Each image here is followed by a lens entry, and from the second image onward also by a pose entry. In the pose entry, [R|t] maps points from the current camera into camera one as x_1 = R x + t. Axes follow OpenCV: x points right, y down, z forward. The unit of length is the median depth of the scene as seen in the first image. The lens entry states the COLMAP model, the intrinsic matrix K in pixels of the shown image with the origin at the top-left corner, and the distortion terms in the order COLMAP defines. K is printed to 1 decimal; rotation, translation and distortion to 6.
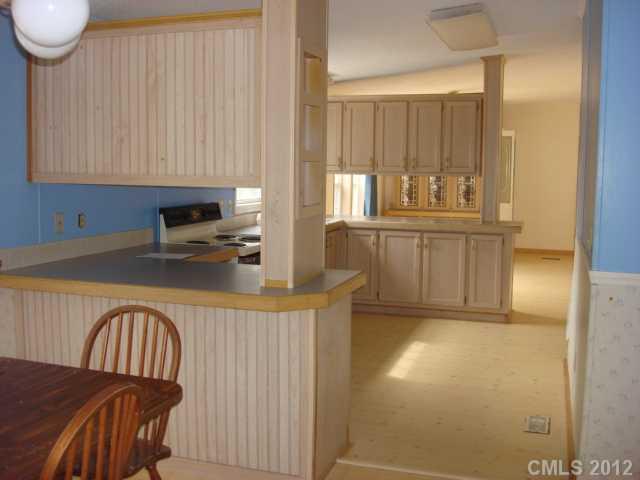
lens RADIAL K [[728.4, 0, 320.0], [0, 728.4, 240.0], [0, 0, 1]] dist [-0.079460, -0.000419]
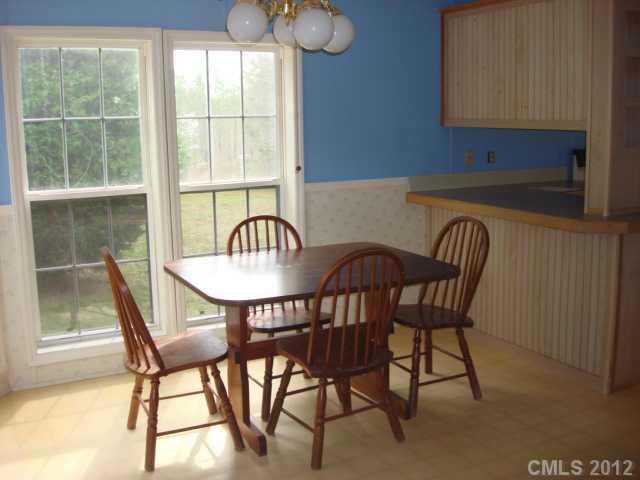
lens RADIAL K [[744.8, 0, 320.0], [0, 744.8, 240.0], [0, 0, 1]] dist [-0.010952, -0.015940]
pose [[0.726597, 0.096165, -0.680301, 0.426386], [-0.048986, 0.994887, 0.088314, 0.020175], [0.685316, -0.030843, 0.727593, -0.181974]]
